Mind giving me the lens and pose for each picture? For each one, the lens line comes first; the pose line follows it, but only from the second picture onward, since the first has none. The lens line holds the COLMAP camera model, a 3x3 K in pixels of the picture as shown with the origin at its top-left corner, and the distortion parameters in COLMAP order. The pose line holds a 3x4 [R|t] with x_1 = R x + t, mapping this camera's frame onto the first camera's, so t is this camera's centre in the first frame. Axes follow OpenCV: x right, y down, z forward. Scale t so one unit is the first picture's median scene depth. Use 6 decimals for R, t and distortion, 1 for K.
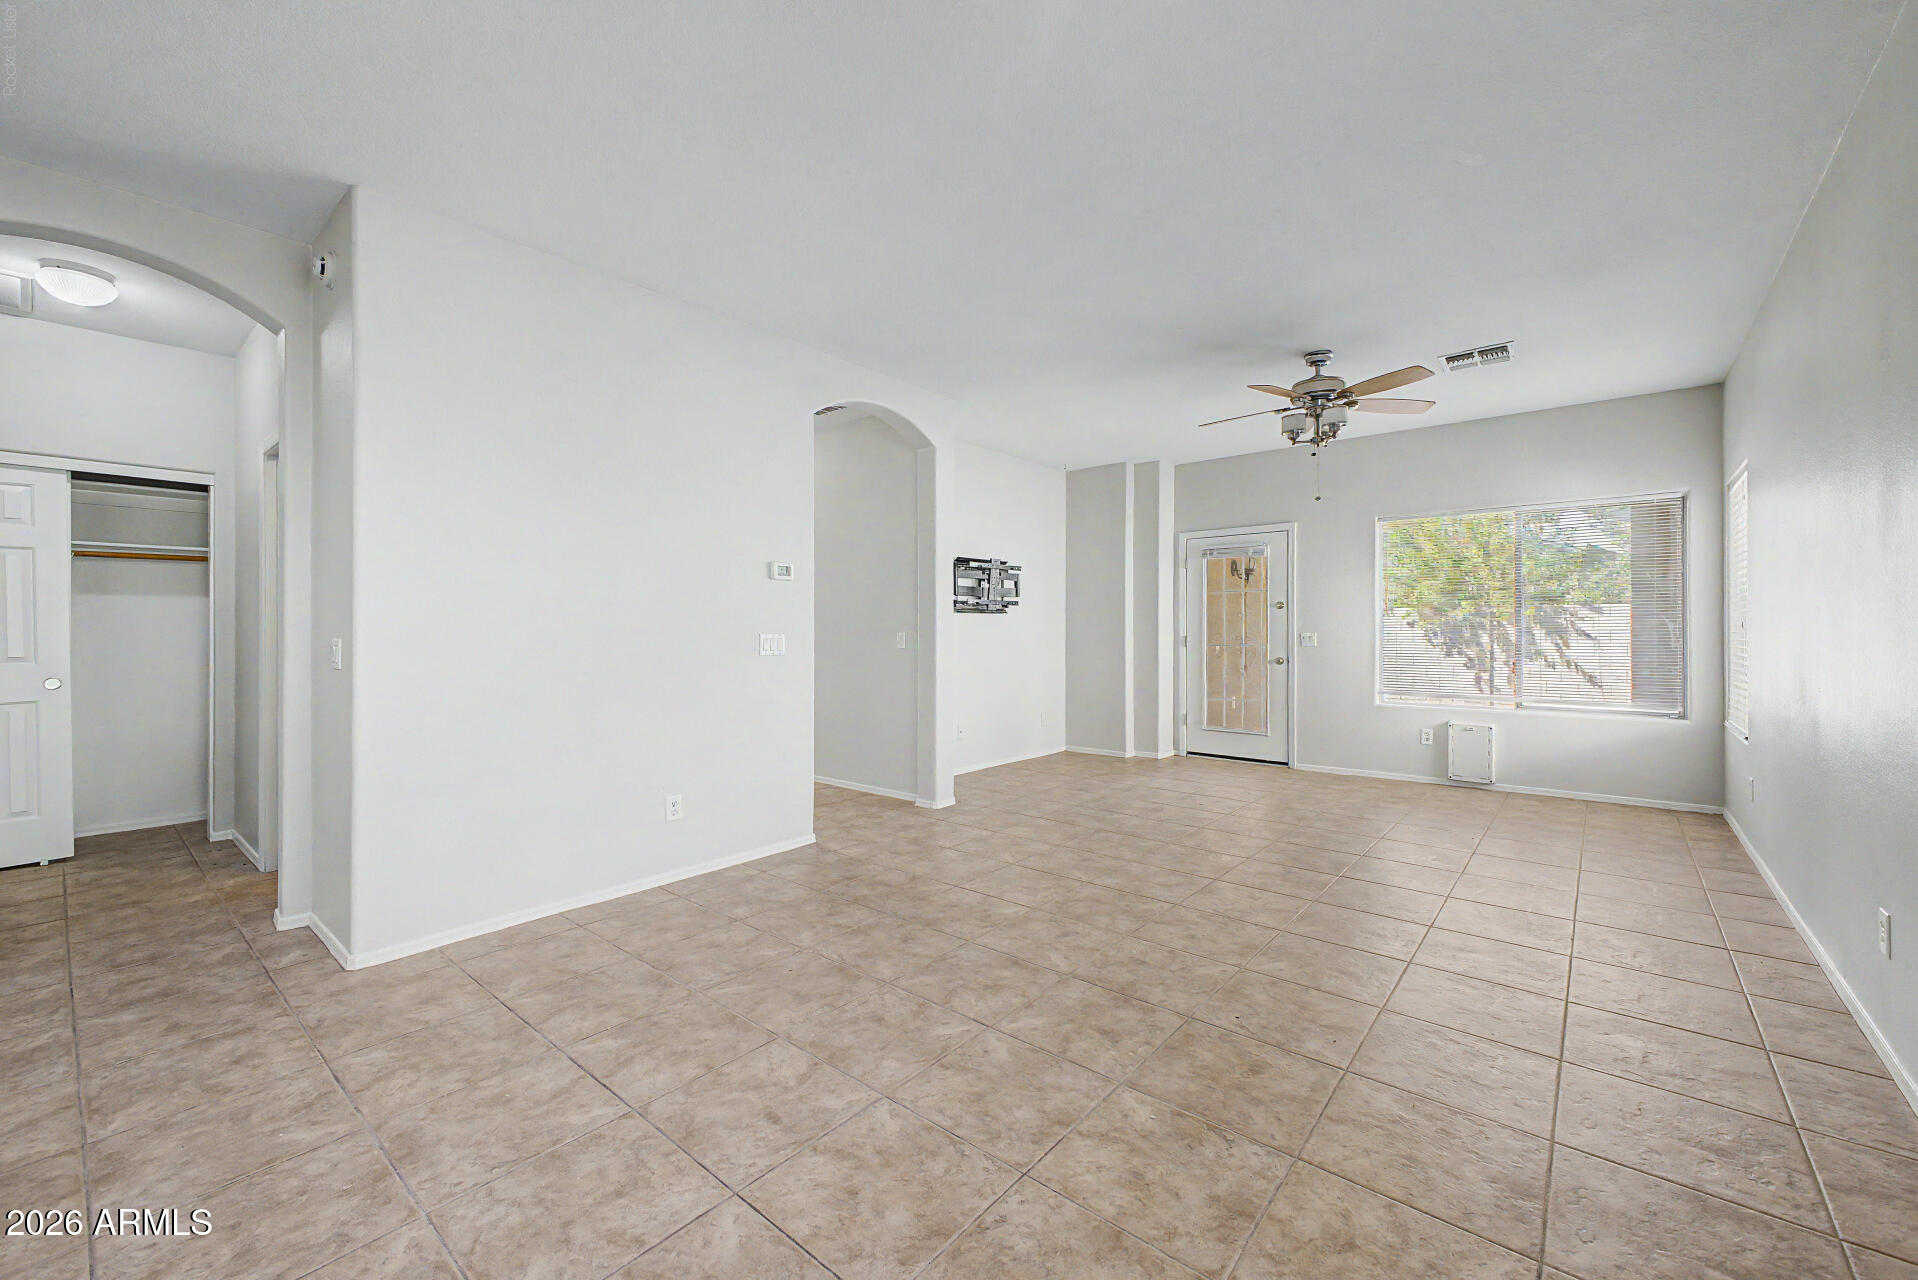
lens RADIAL K [[761.7, 0, 975.0], [0, 761.7, 632.3], [0, 0, 1]] dist [0.011394, -0.001676]
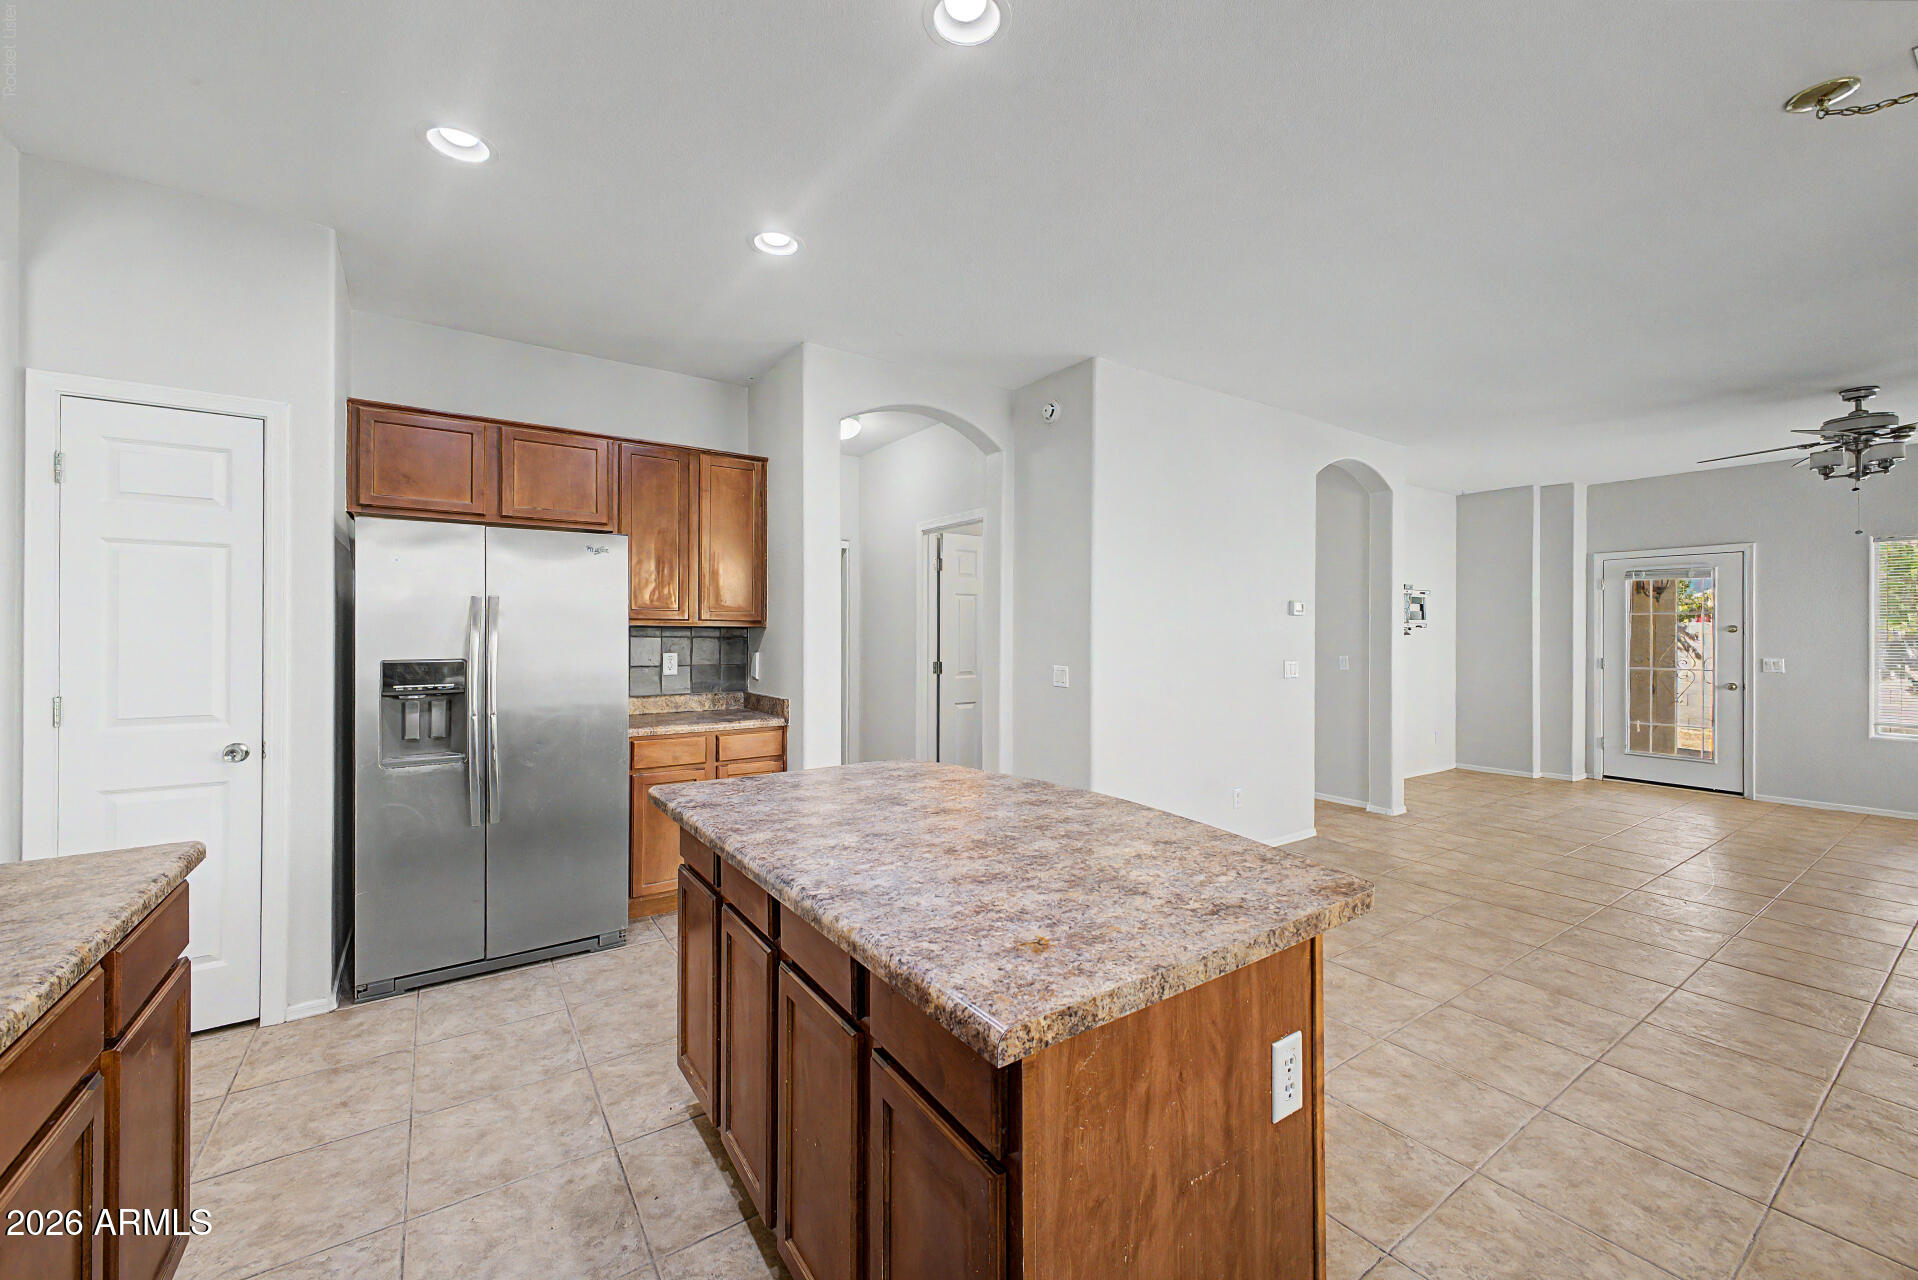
lens RADIAL K [[761.7, 0, 972.3], [0, 761.7, 629.8], [0, 0, 1]] dist [0.011394, -0.001676]
pose [[0.964373, 0.003964, -0.264515, -0.346594], [-0.006132, 0.999954, -0.007370, -0.027466], [0.264474, 0.008730, 0.964353, -0.244335]]
